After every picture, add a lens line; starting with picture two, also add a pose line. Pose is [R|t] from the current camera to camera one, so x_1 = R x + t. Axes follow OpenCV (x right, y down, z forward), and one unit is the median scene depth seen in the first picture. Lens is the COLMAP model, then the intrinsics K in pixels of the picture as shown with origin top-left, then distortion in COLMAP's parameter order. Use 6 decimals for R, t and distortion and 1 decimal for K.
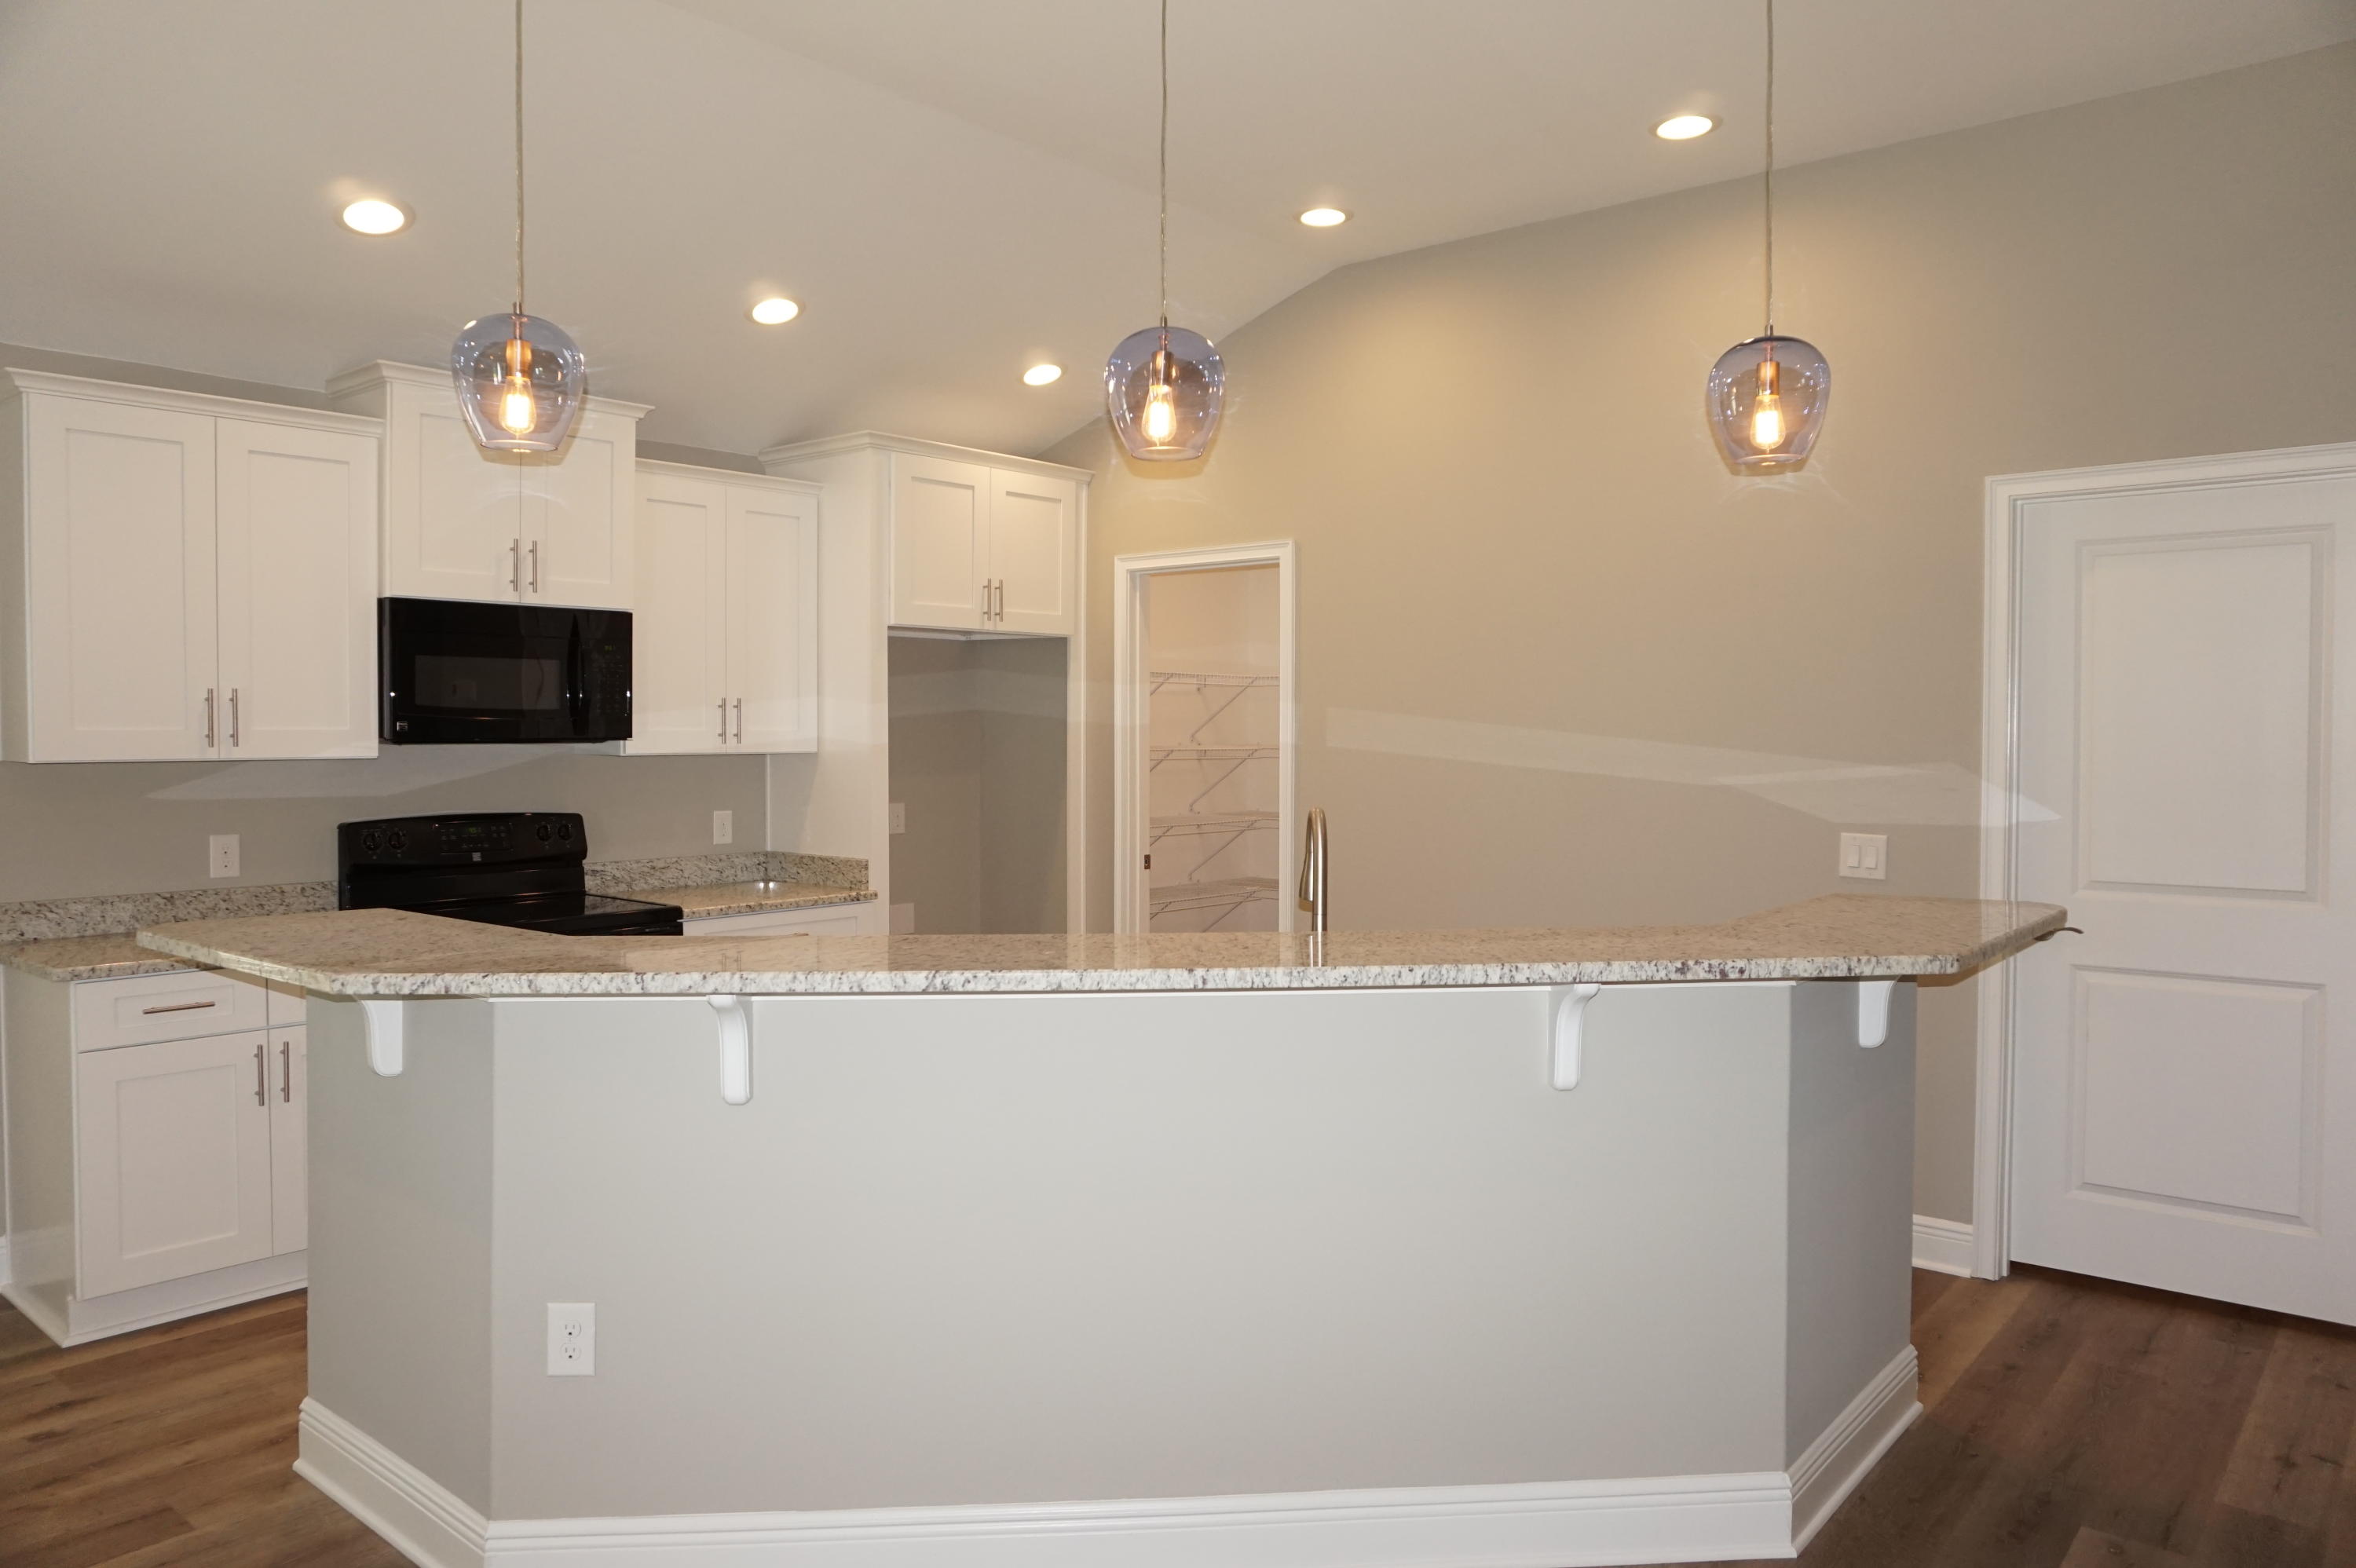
lens RADIAL K [[1608.8, 0, 1135.3], [0, 1608.8, 785.5], [0, 0, 1]] dist [-0.066839, 0.005833]
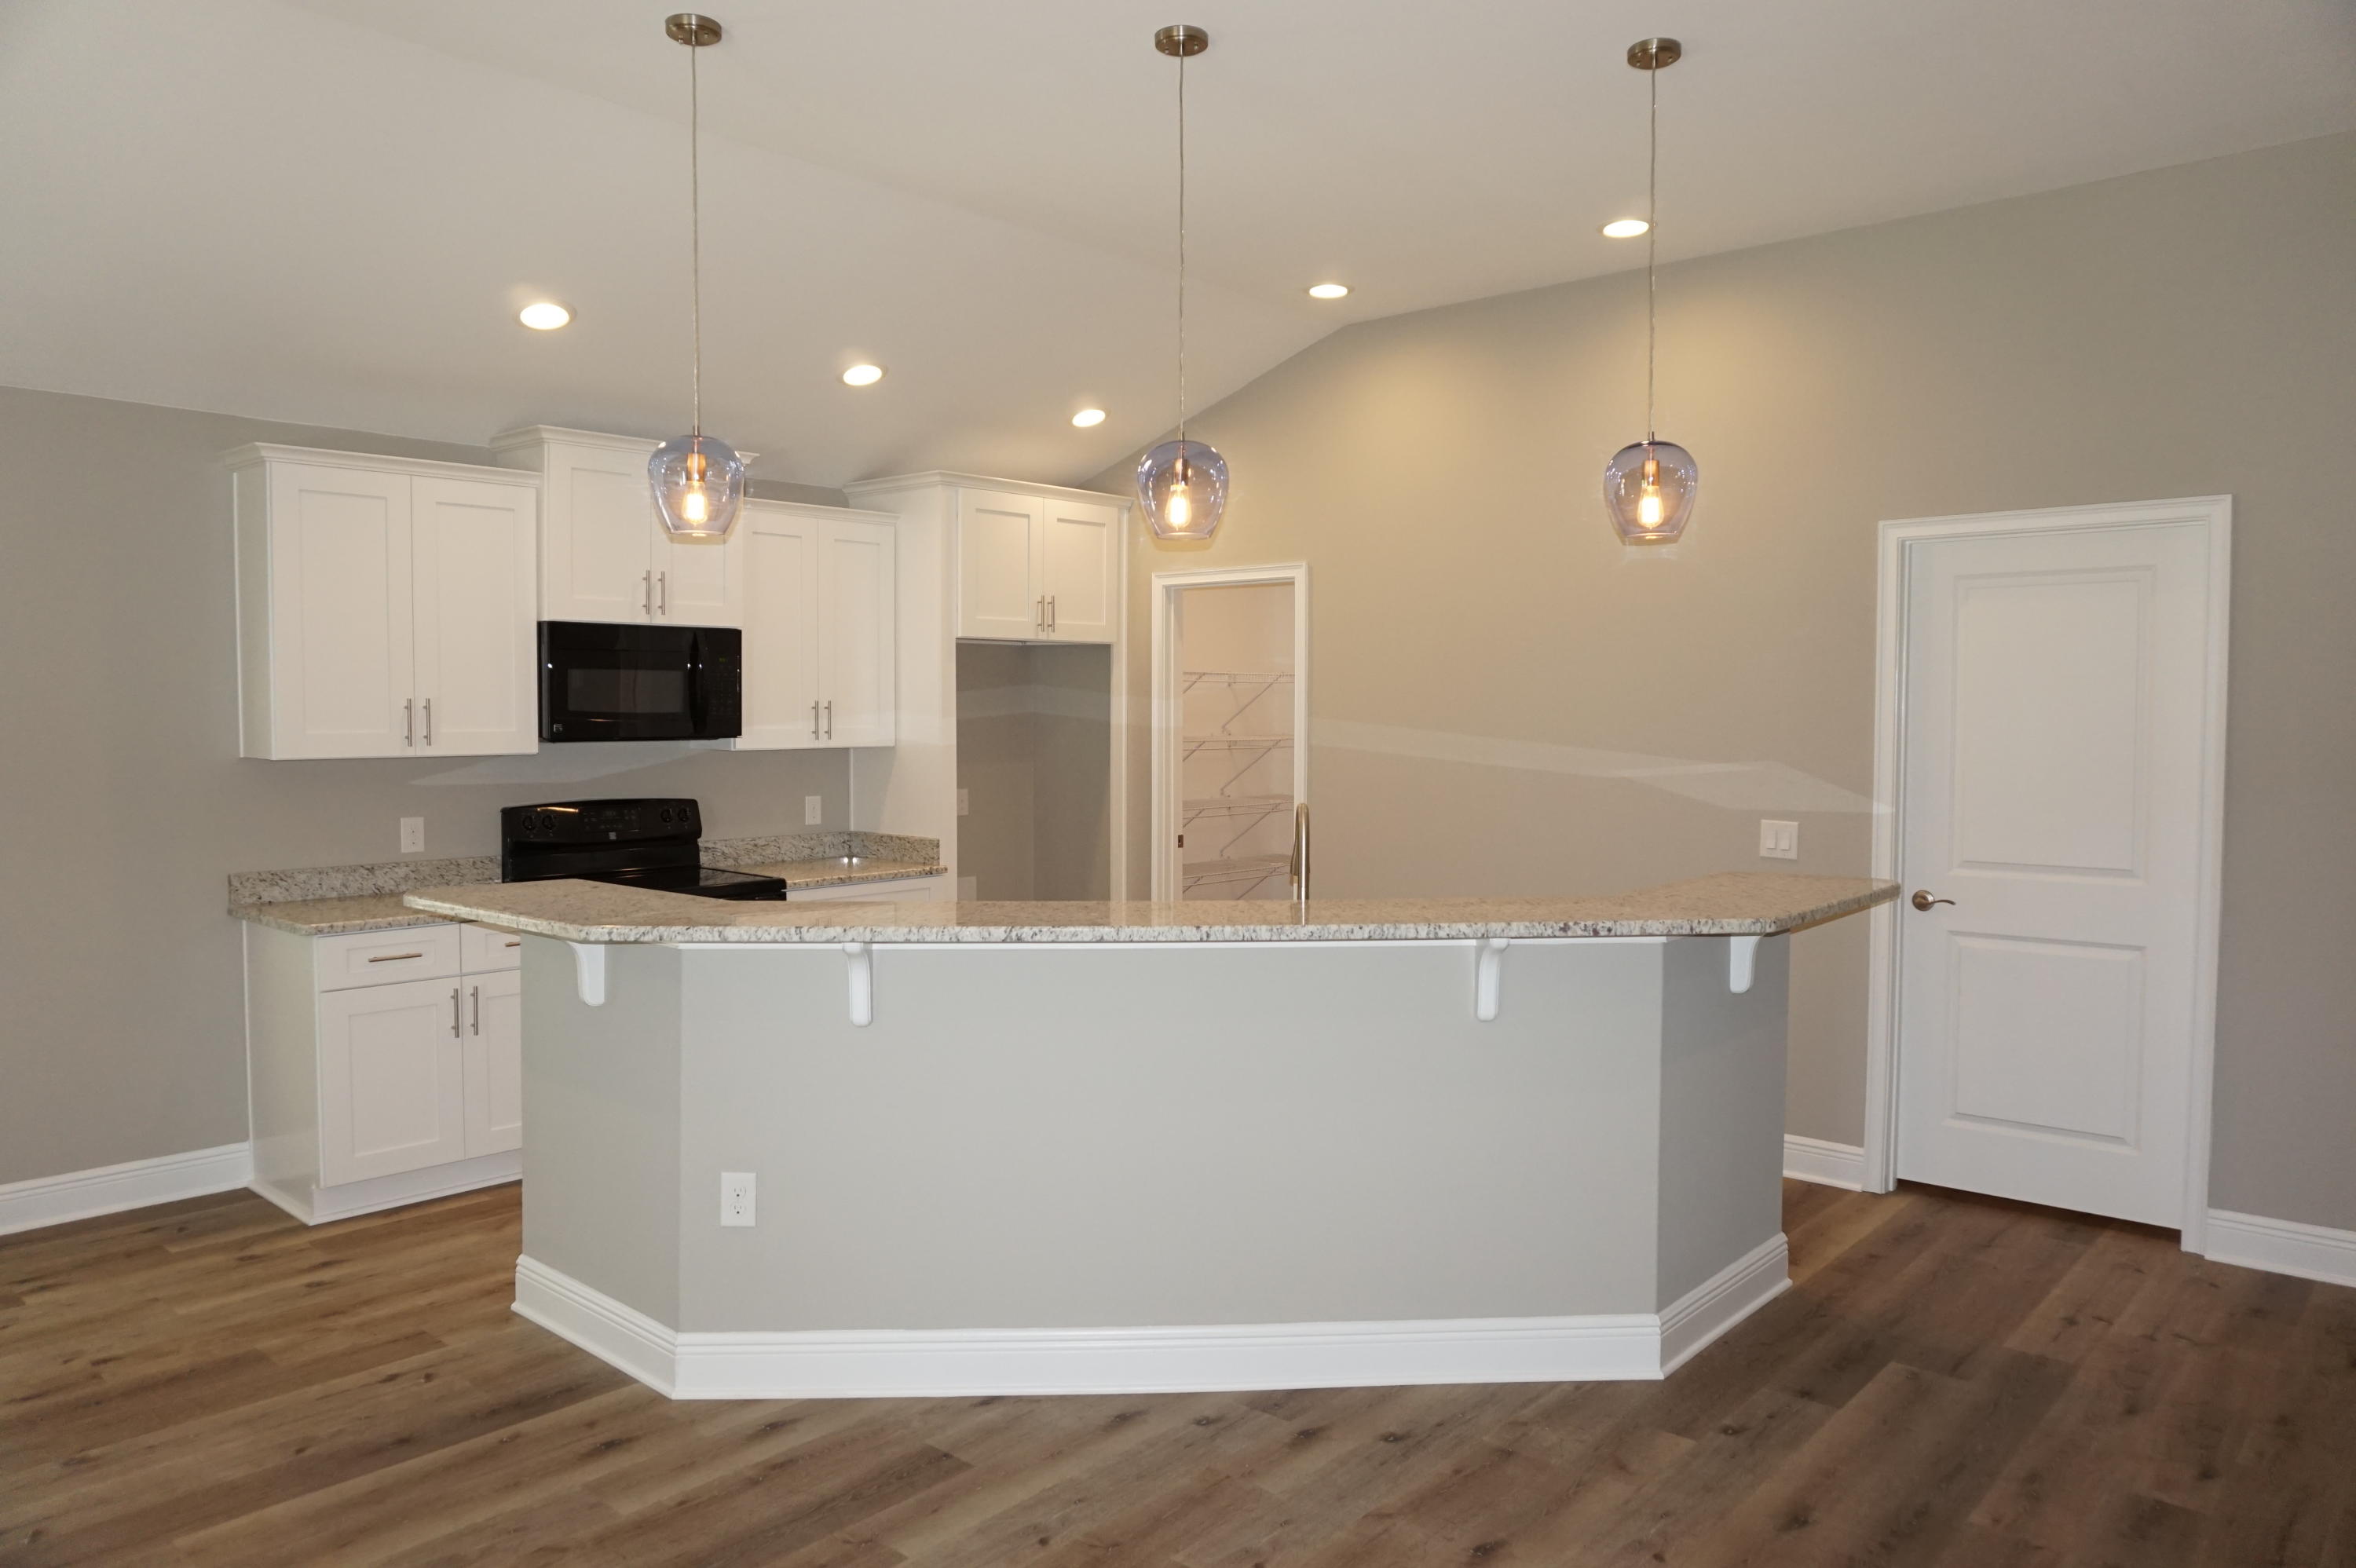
lens RADIAL K [[1590.0, 0, 1104.1], [0, 1590.0, 785.1], [0, 0, 1]] dist [-0.133669, -0.001963]
pose [[0.998887, 0.001730, -0.047146, 0.009446], [-0.001010, 0.999882, 0.015303, -0.013492], [0.047167, -0.015238, 0.998771, -0.181875]]
